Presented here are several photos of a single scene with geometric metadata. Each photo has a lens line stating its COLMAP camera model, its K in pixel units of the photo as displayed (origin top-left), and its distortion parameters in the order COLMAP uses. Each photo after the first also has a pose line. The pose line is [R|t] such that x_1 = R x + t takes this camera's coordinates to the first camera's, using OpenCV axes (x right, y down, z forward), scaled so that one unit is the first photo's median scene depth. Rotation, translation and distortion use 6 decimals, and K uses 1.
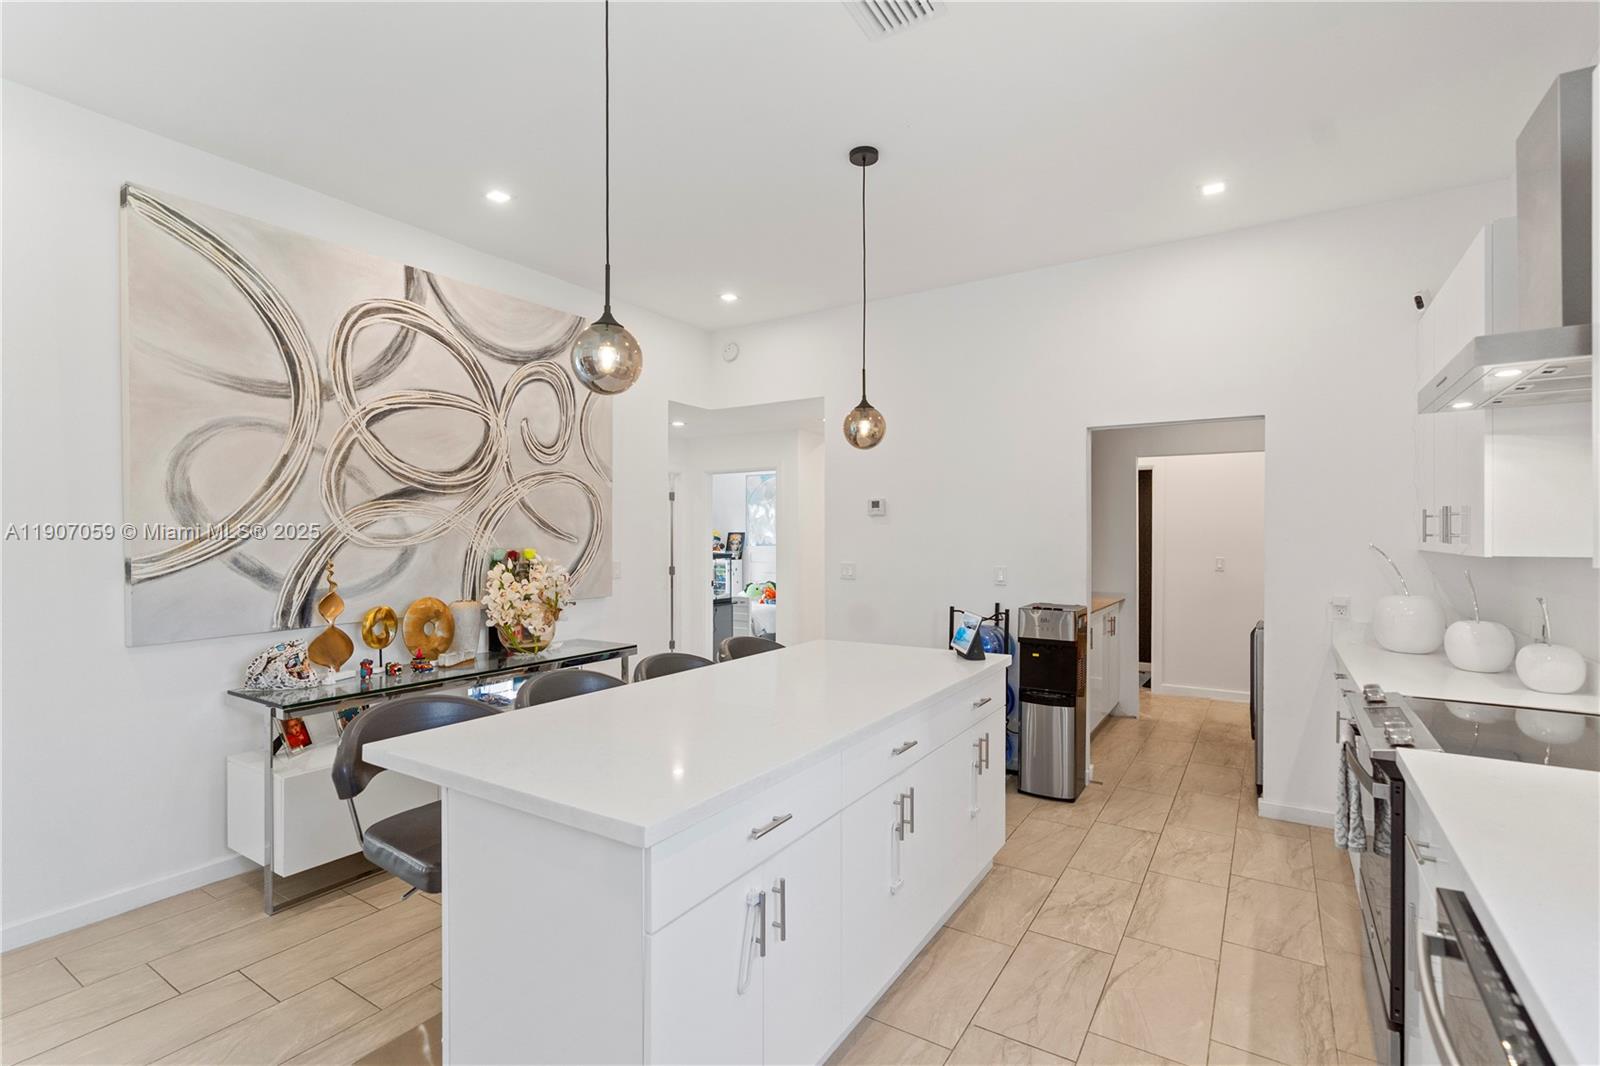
lens RADIAL K [[730.0, 0, 801.0], [0, 730.0, 533.6], [0, 0, 1]] dist [-0.005648, -0.000448]
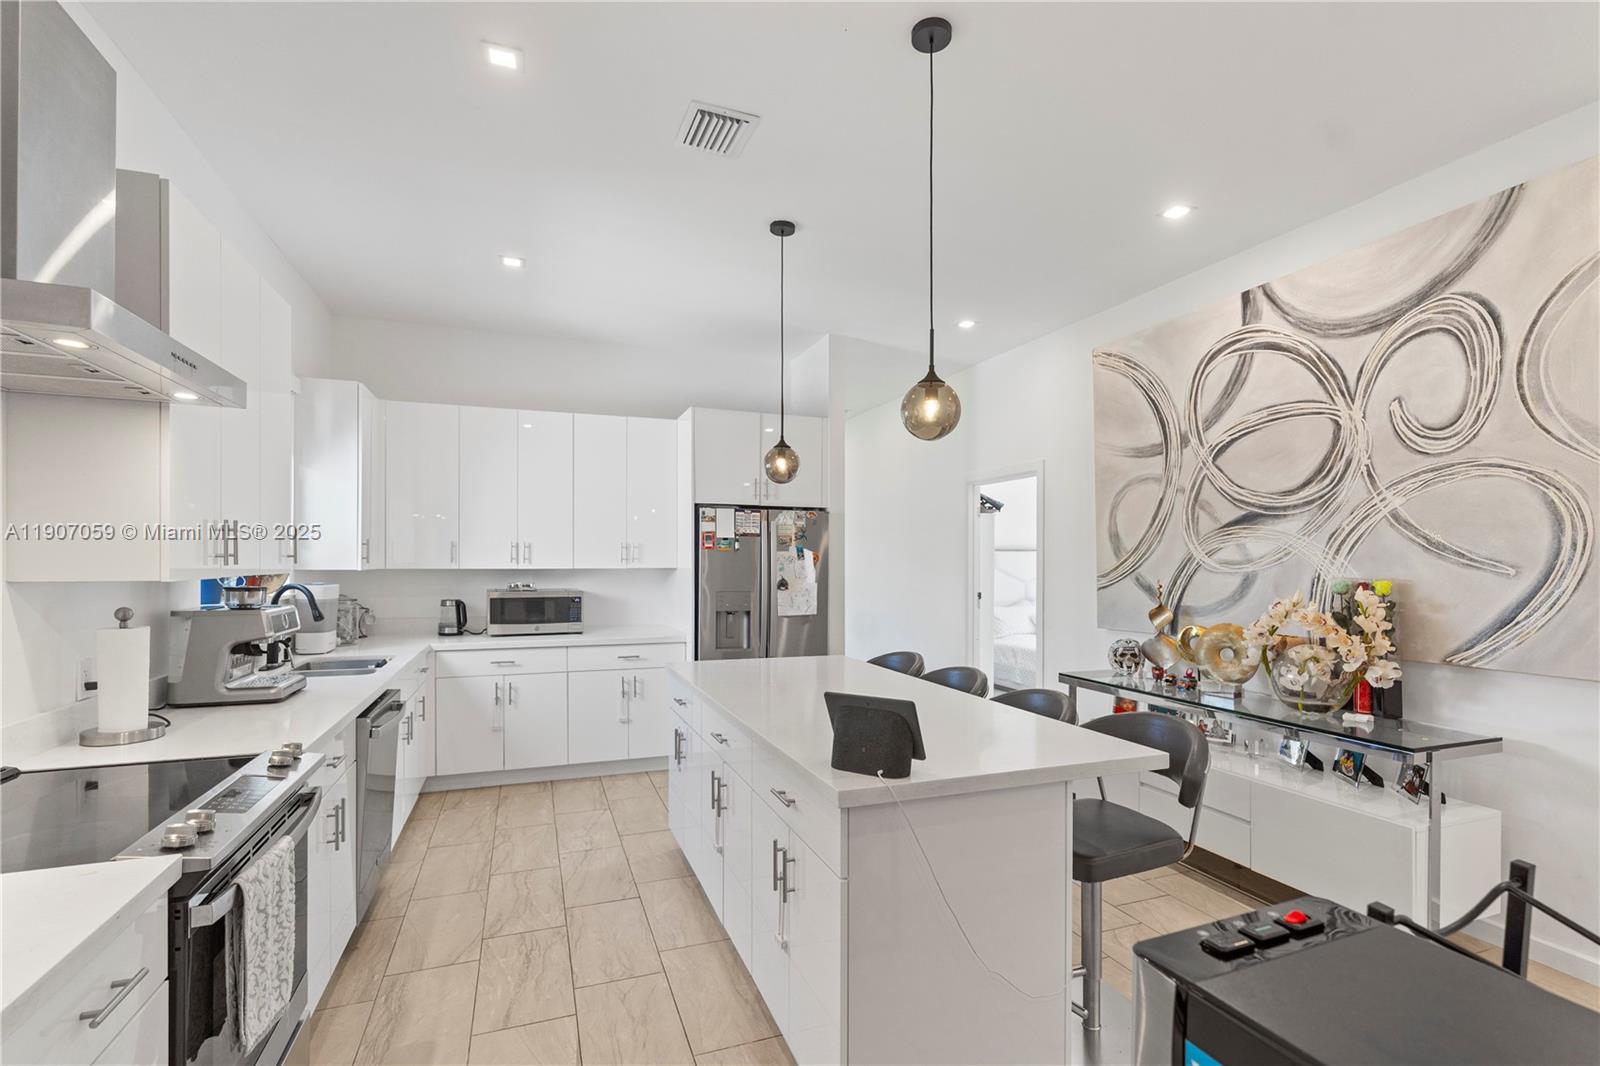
lens RADIAL K [[730.0, 0, 809.7], [0, 730.0, 560.9], [0, 0, 1]] dist [-0.005648, -0.000448]
pose [[-0.586959, -0.003714, -0.809608, 0.613309], [-0.005810, 0.999983, -0.000376, 0.005660], [0.809596, 0.004483, -0.586971, 1.097260]]
